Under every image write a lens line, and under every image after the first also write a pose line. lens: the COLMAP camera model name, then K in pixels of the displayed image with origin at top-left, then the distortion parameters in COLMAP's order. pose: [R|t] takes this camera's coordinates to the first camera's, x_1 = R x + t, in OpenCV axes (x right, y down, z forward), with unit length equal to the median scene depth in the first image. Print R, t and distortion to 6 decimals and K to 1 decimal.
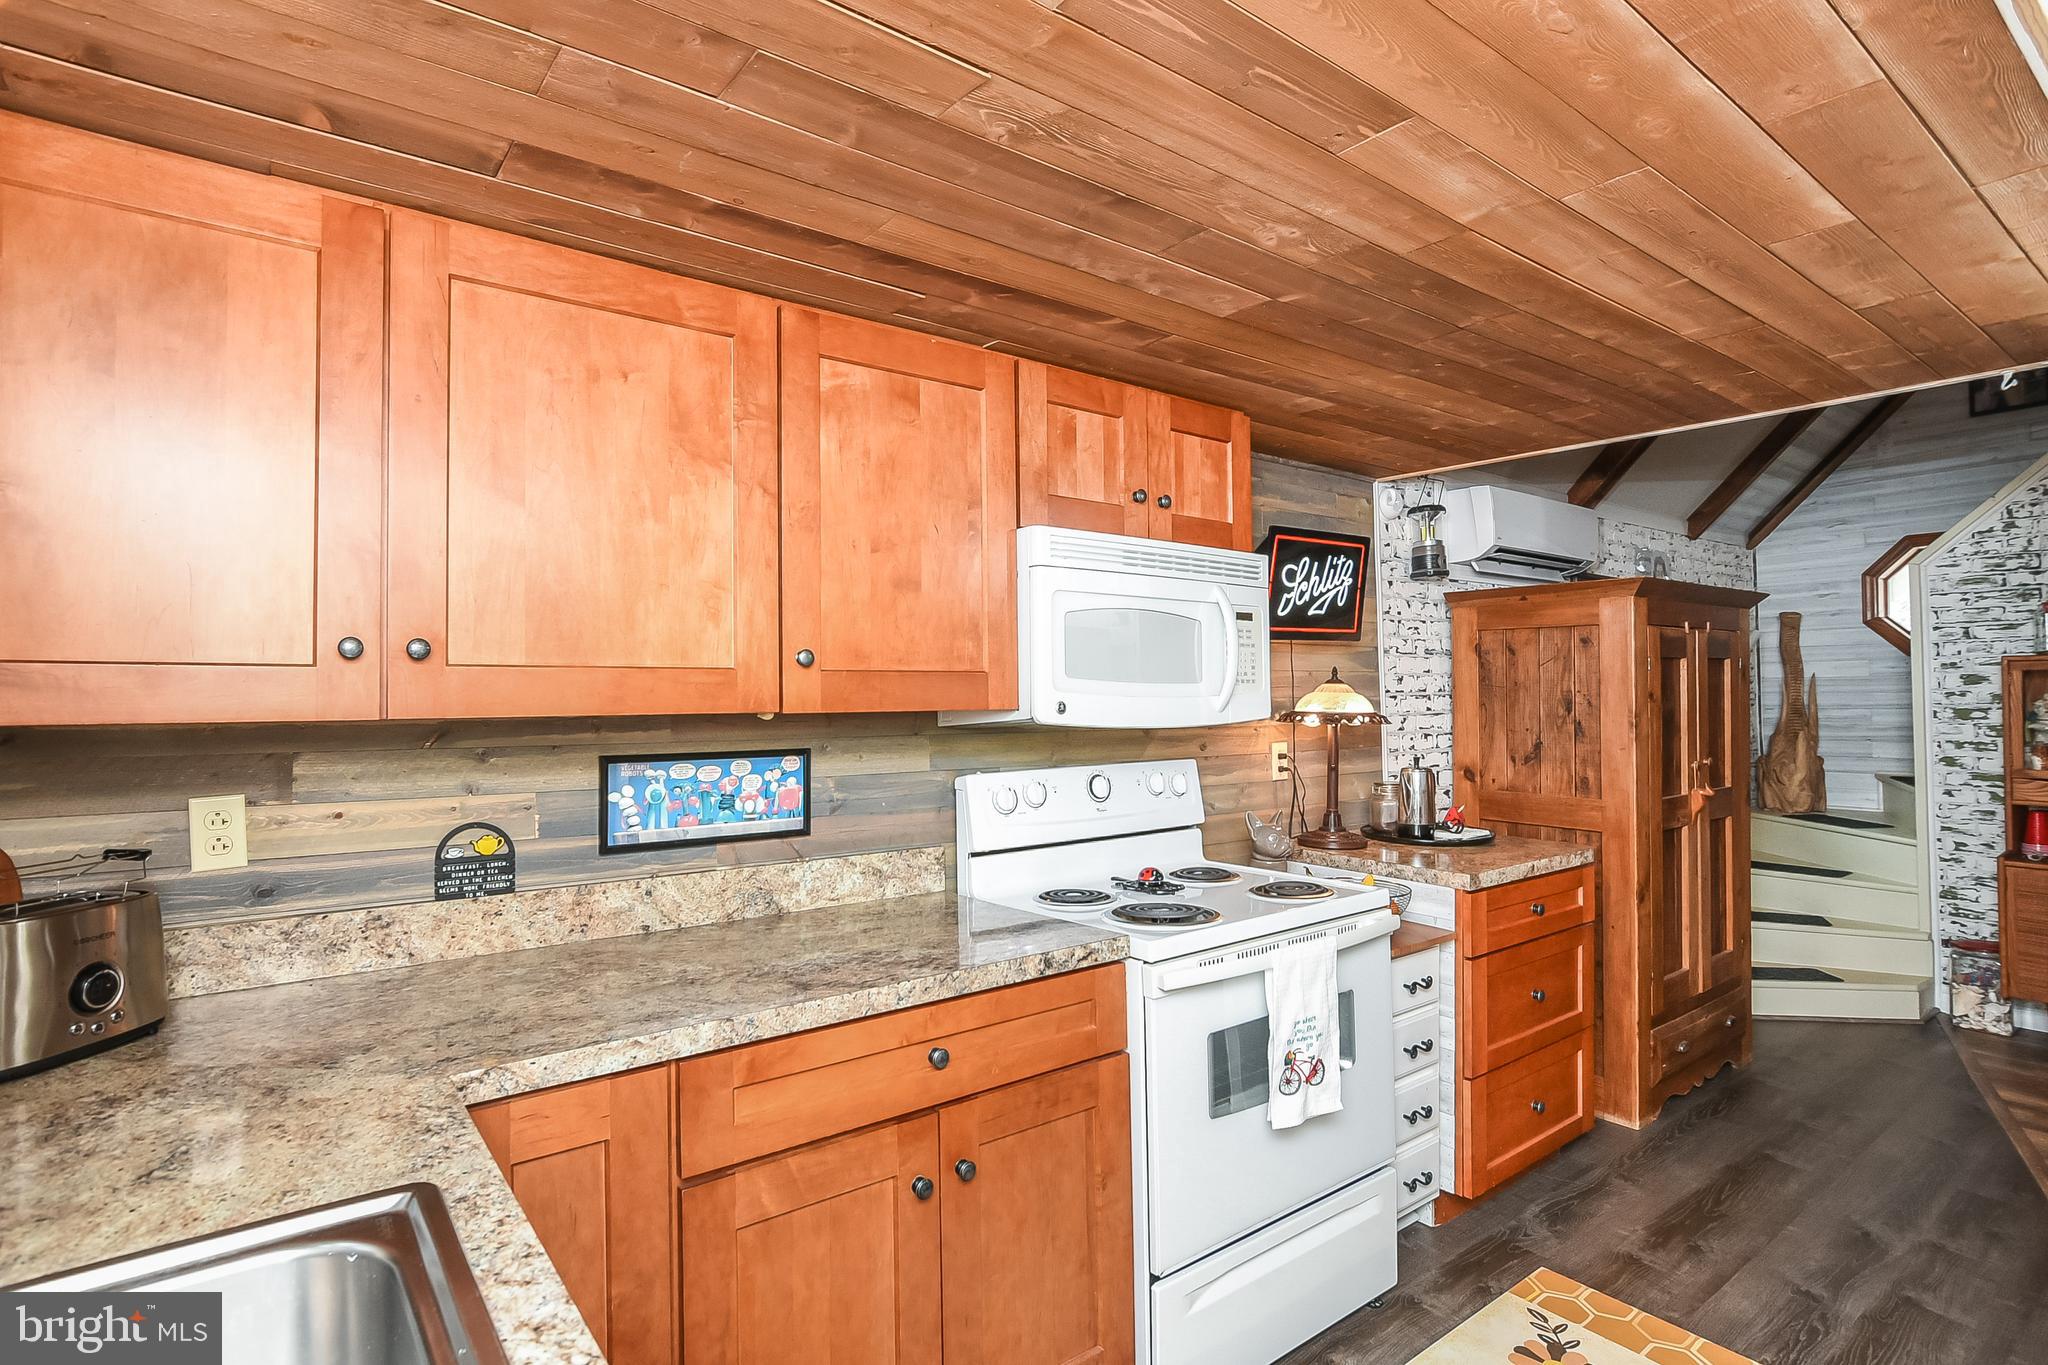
lens RADIAL K [[1019.7, 0, 1026.7], [0, 1019.7, 683.7], [0, 0, 1]] dist [-0.013937, 0.000392]
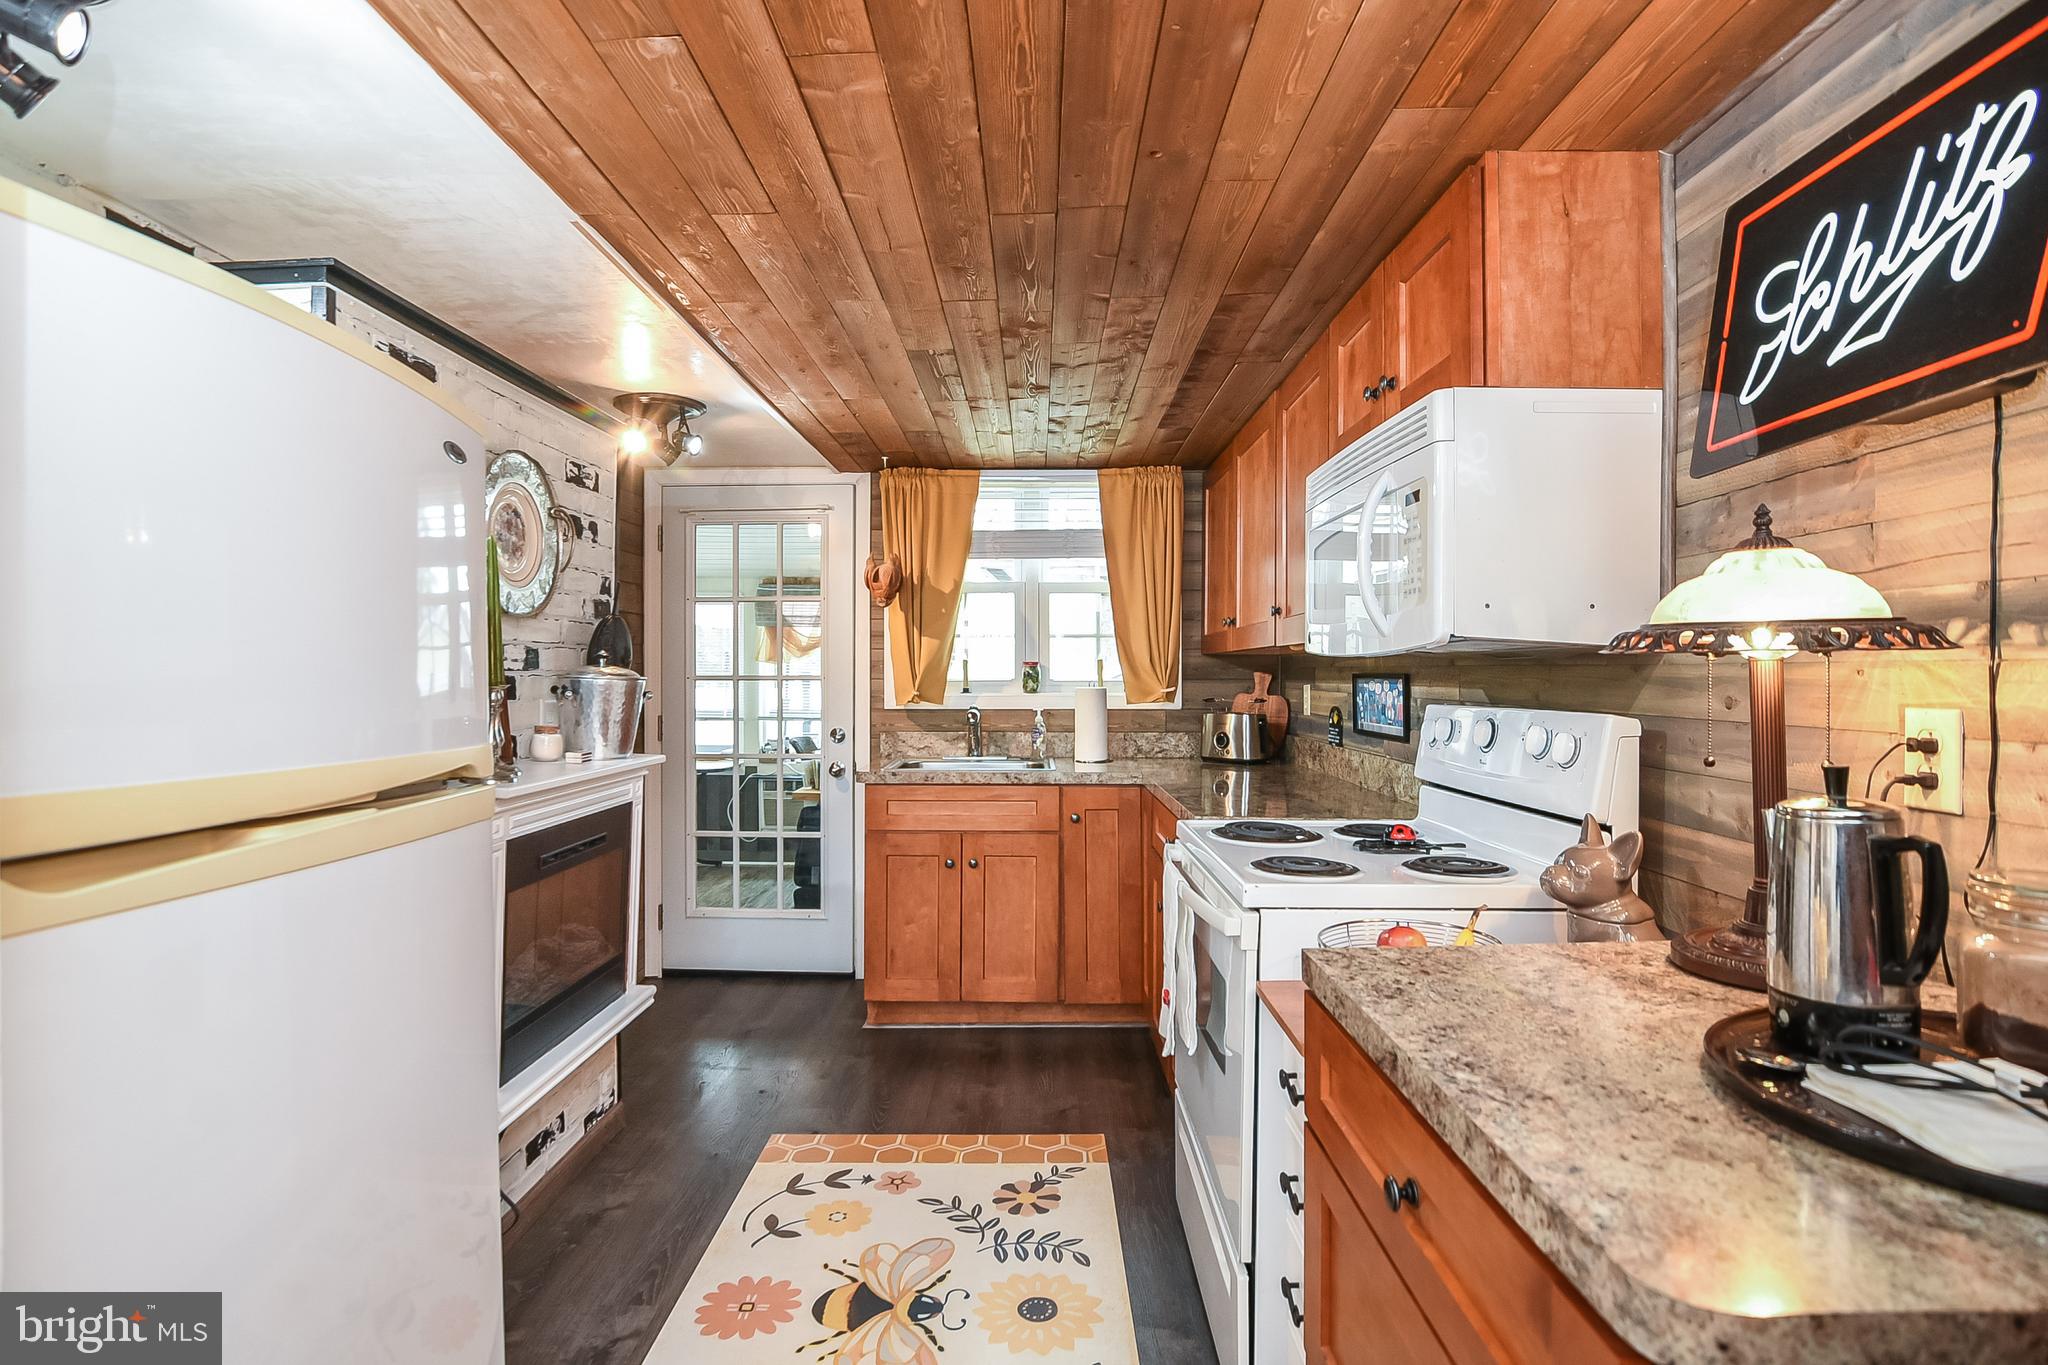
lens RADIAL K [[1019.7, 0, 1026.7], [0, 1019.7, 683.7], [0, 0, 1]] dist [-0.013937, 0.000392]
pose [[-0.614944, 0.013563, -0.788454, 0.569349], [0.014902, 0.999873, 0.005577, 0.032893], [0.788430, -0.008320, -0.615068, 0.749723]]
